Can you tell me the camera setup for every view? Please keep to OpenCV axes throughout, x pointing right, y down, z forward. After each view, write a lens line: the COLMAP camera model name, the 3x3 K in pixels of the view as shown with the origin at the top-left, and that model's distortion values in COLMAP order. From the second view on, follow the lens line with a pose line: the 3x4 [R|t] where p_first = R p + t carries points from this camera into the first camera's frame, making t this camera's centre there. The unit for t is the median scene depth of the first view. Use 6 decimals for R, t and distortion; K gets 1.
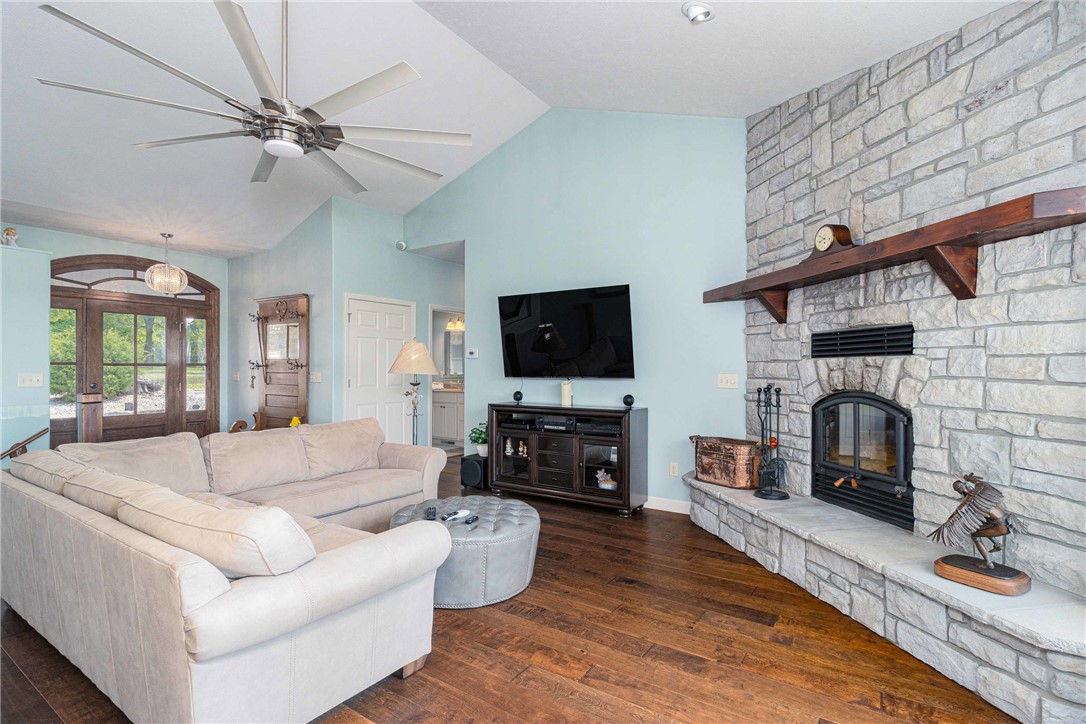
lens RADIAL K [[514.9, 0, 539.3], [0, 514.9, 367.0], [0, 0, 1]] dist [0.010797, -0.000021]
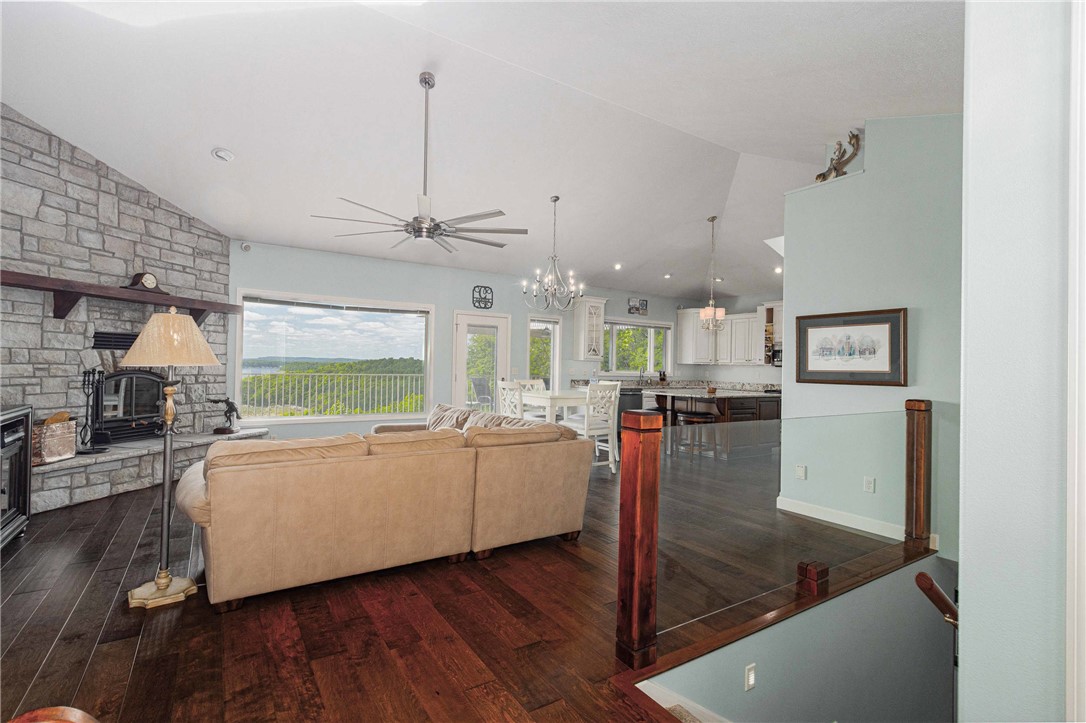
lens RADIAL K [[509.2, 0, 543.0], [0, 509.2, 361.5], [0, 0, 1]] dist [-0.000036, -0.000520]
pose [[-0.919883, -0.013329, 0.391967, -1.261245], [-0.019492, 0.999741, -0.011750, 0.010642], [-0.391709, -0.018449, -0.919904, 1.970424]]
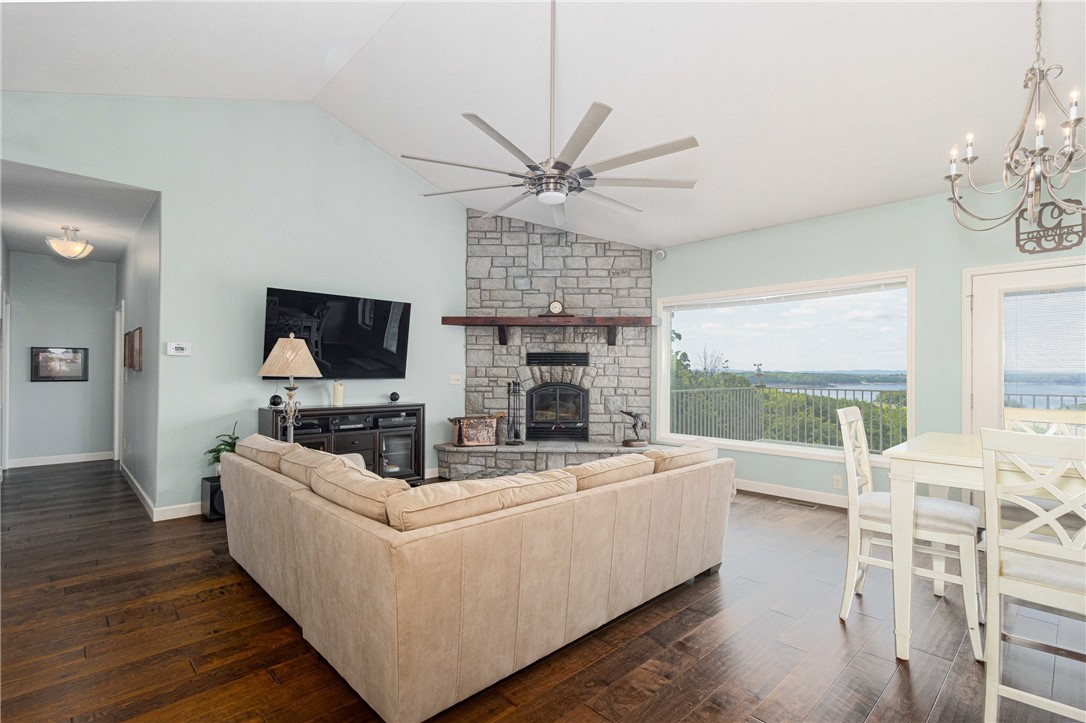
lens RADIAL K [[514.9, 0, 539.3], [0, 514.9, 366.5], [0, 0, 1]] dist [0.010797, -0.000021]
pose [[0.221202, 0.012605, 0.975147, -1.386690], [-0.009009, 0.999900, -0.010881, 0.005382], [-0.975187, -0.006378, 0.221293, 0.598681]]
